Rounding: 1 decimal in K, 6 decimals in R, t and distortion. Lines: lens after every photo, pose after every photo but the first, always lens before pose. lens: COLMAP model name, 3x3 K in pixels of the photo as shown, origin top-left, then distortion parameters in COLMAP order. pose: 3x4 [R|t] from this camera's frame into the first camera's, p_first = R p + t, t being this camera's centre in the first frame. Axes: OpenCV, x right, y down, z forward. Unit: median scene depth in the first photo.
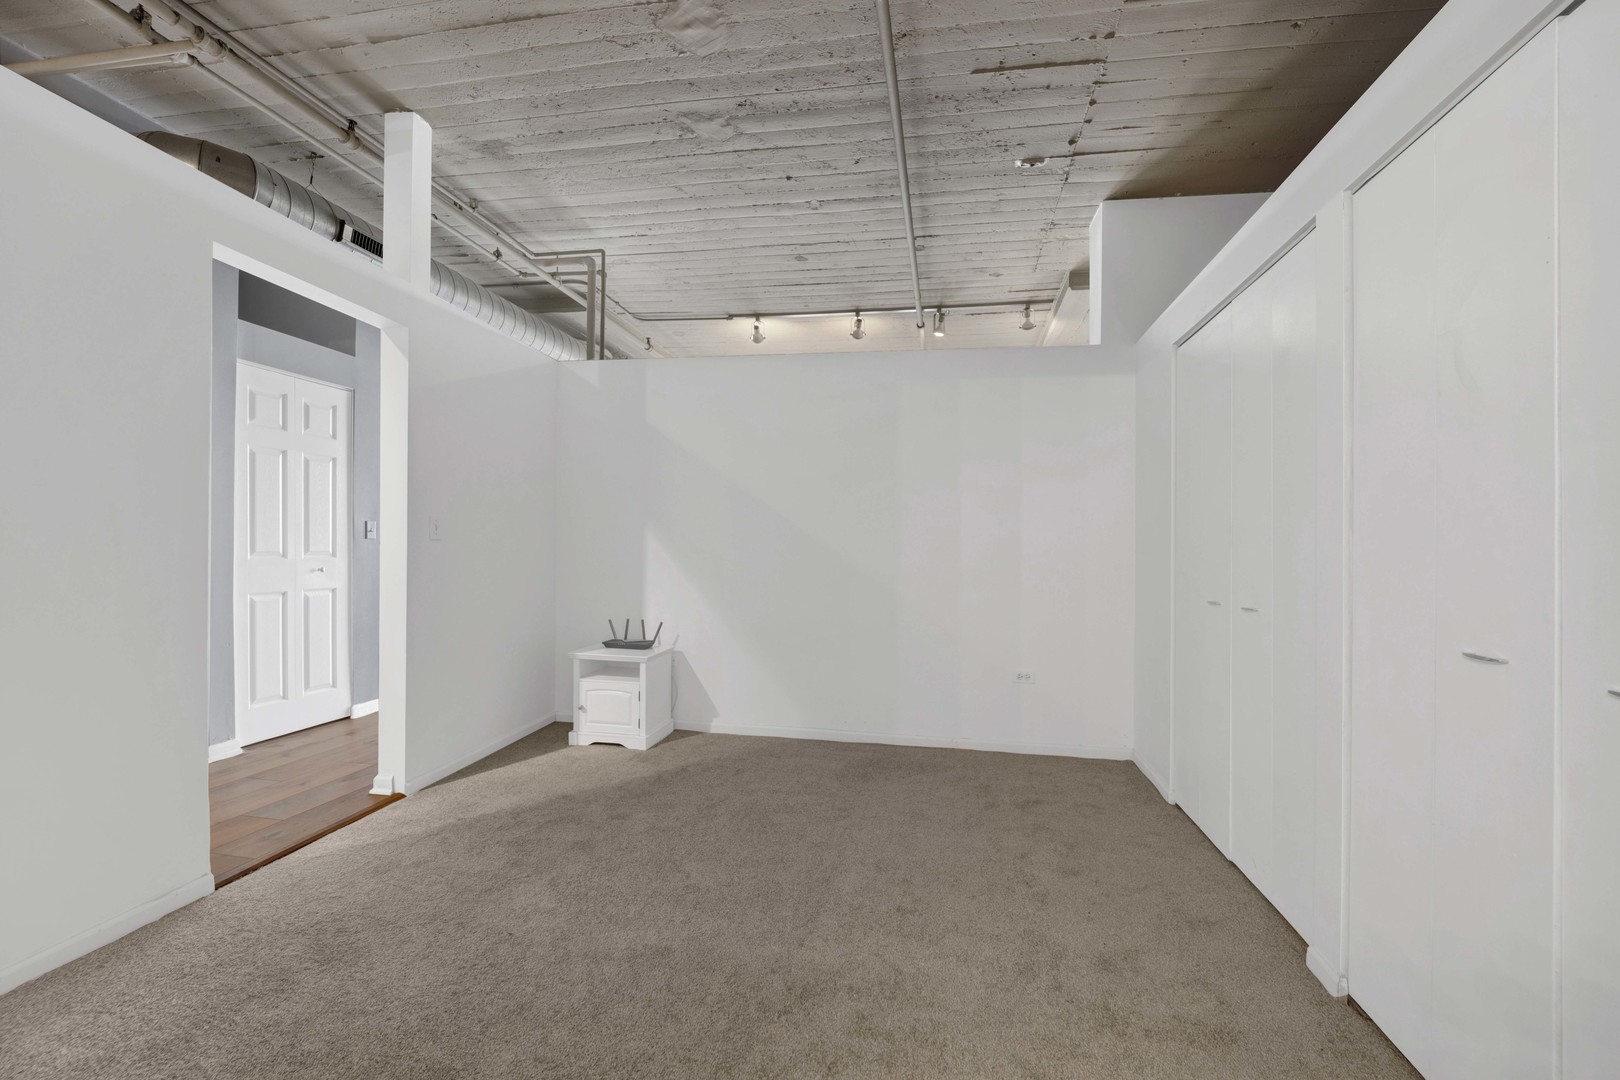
lens RADIAL K [[685.1, 0, 810.0], [0, 685.1, 540.0], [0, 0, 1]] dist [-0.001147, -0.000174]
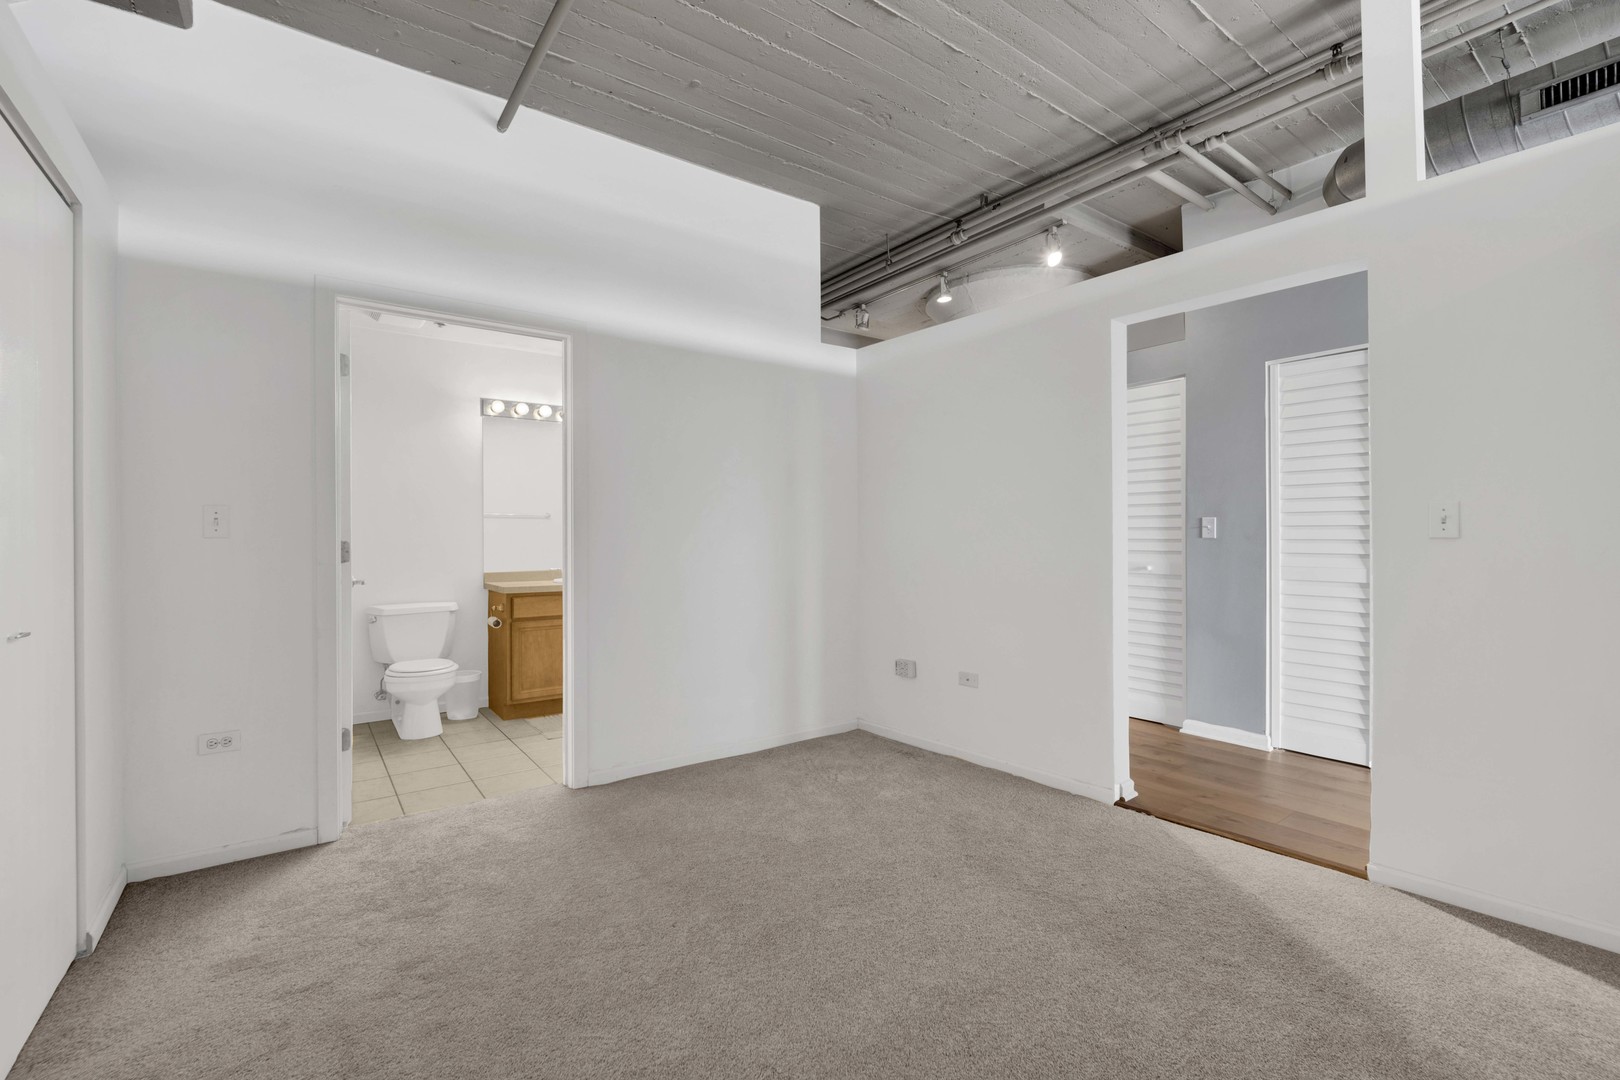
lens RADIAL K [[685.1, 0, 810.0], [0, 685.1, 540.0], [0, 0, 1]] dist [-0.001147, -0.000174]
pose [[-0.665339, -0.025086, -0.746120, 0.430687], [-0.004912, 0.999561, -0.029228, 0.033208], [0.746525, -0.015782, -0.665170, 1.188388]]
